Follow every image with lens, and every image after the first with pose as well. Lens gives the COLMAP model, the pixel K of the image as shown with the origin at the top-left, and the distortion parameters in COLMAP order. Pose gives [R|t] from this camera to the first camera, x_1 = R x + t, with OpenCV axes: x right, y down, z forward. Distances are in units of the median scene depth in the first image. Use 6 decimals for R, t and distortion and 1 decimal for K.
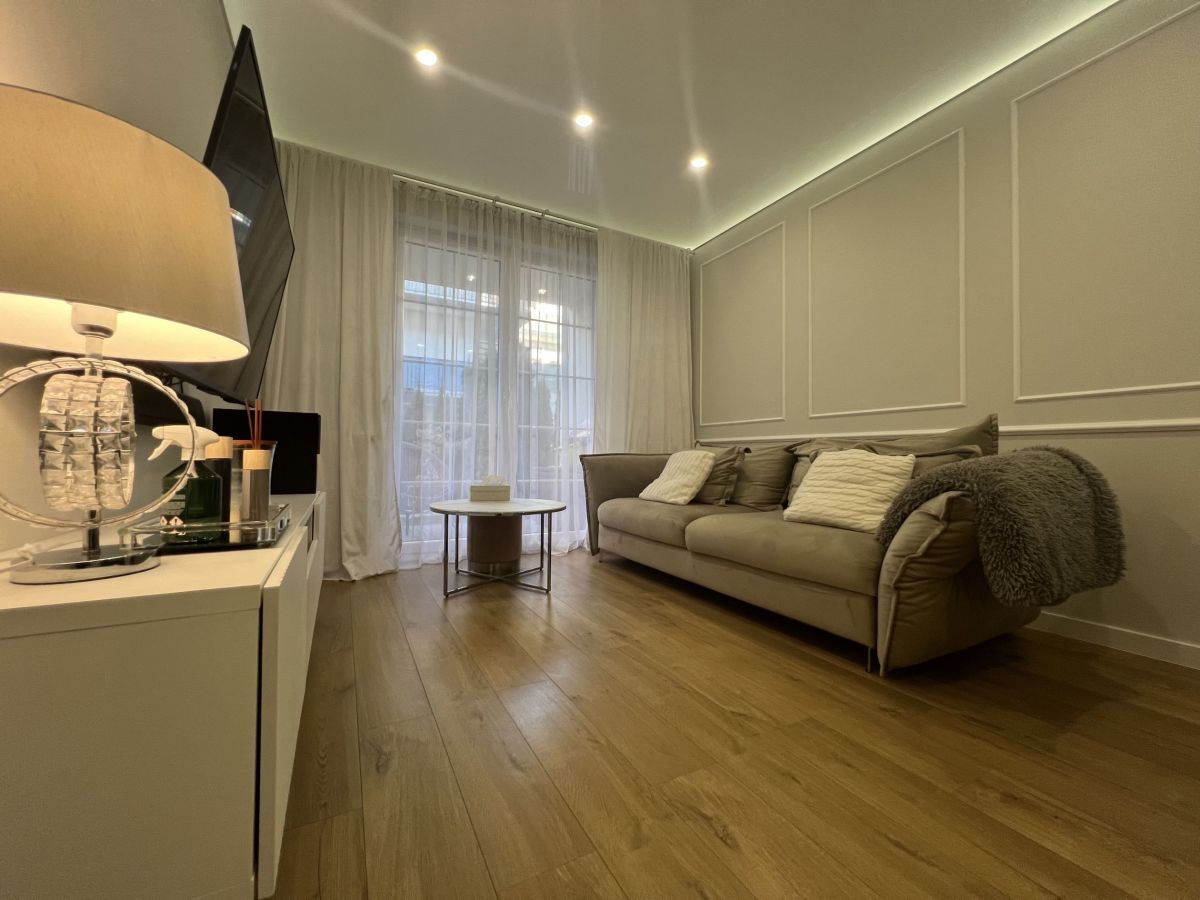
lens RADIAL K [[478.0, 0, 595.8], [0, 478.0, 446.1], [0, 0, 1]] dist [-0.000919, 0.000443]
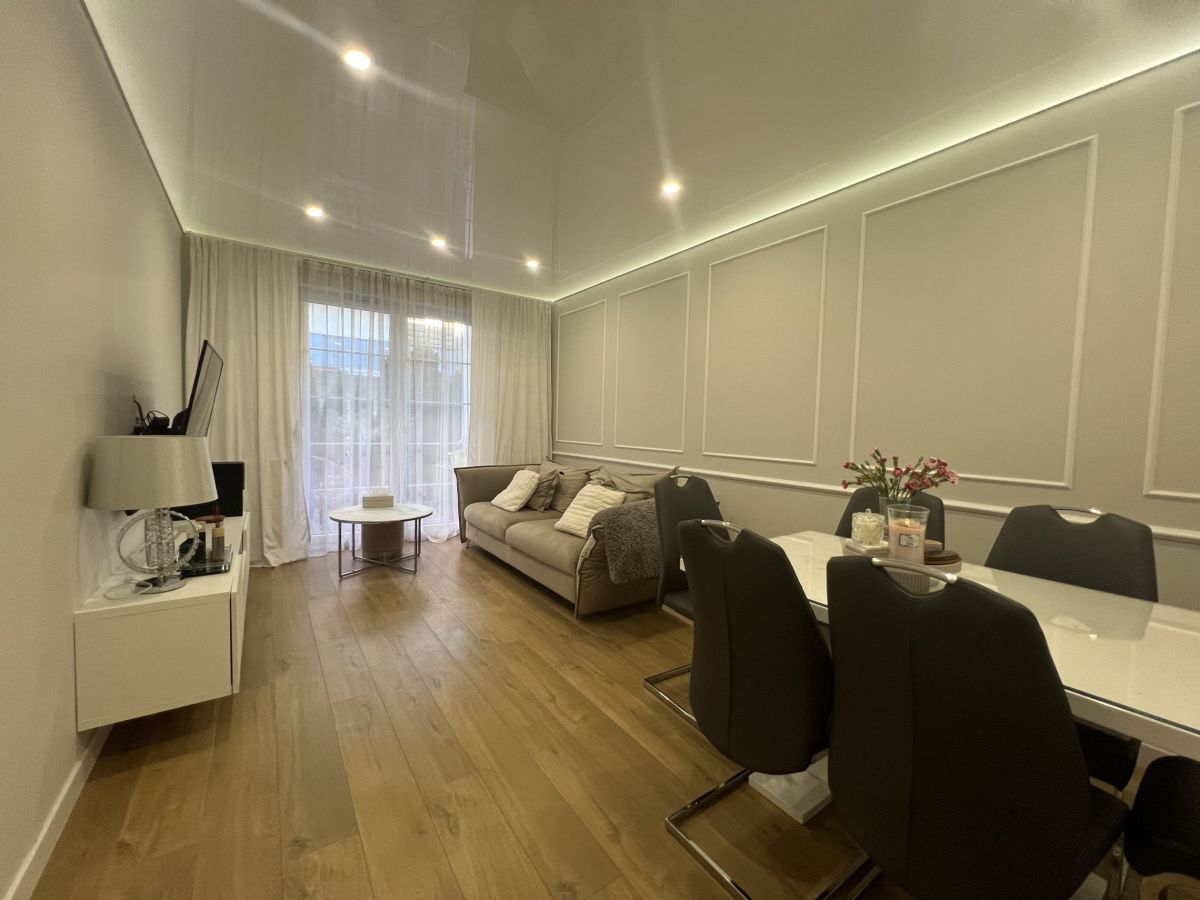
lens RADIAL K [[478.0, 0, 593.9], [0, 478.0, 446.6], [0, 0, 1]] dist [-0.000919, 0.000443]
pose [[0.993159, 0.009892, 0.116354, 0.241916], [-0.018366, 0.997237, 0.071982, -0.175586], [-0.115320, -0.073626, 0.990596, -0.434174]]
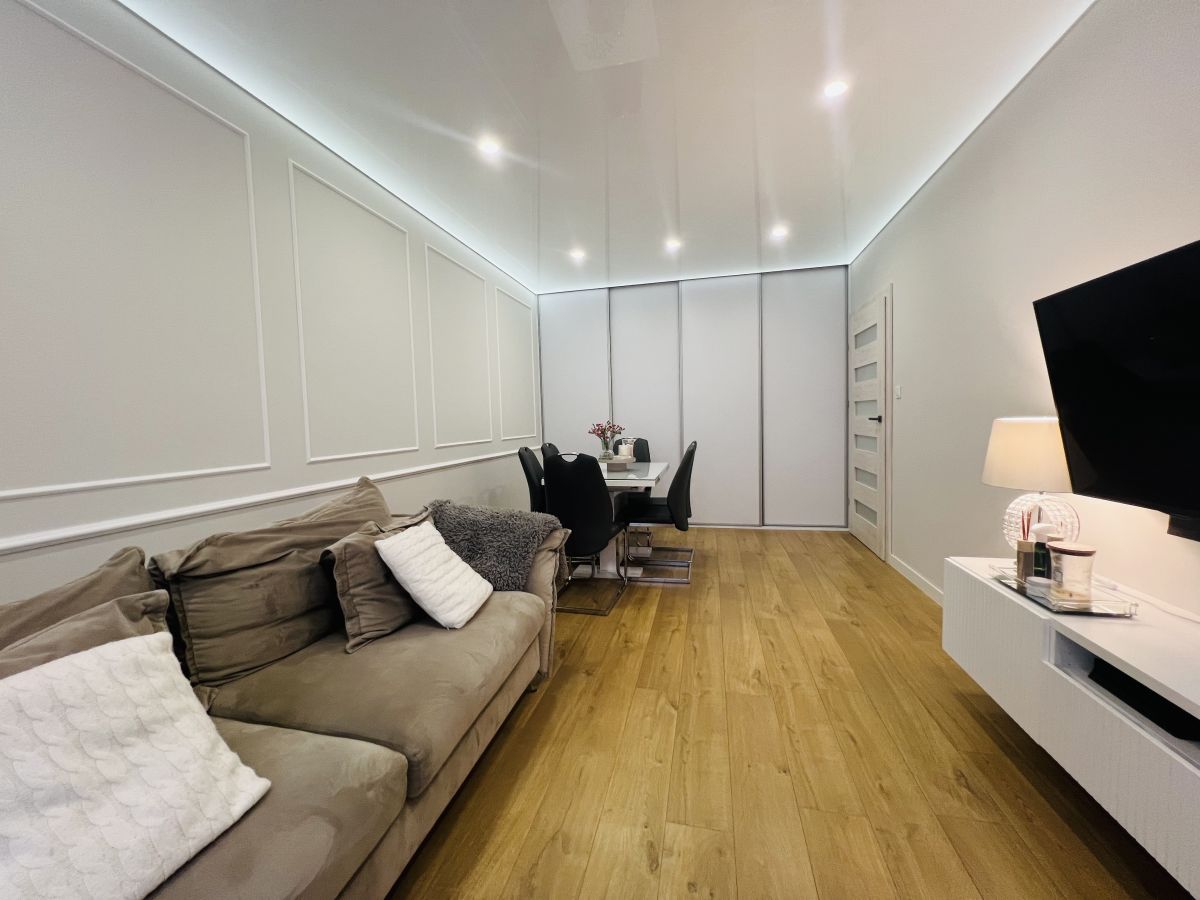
lens RADIAL K [[478.0, 0, 597.5], [0, 478.0, 449.0], [0, 0, 1]] dist [-0.000919, 0.000443]
pose [[-0.754484, -0.024781, 0.655850, -0.208820], [0.007130, 0.998918, 0.045946, -0.127014], [-0.656280, 0.039341, -0.753491, 1.037658]]
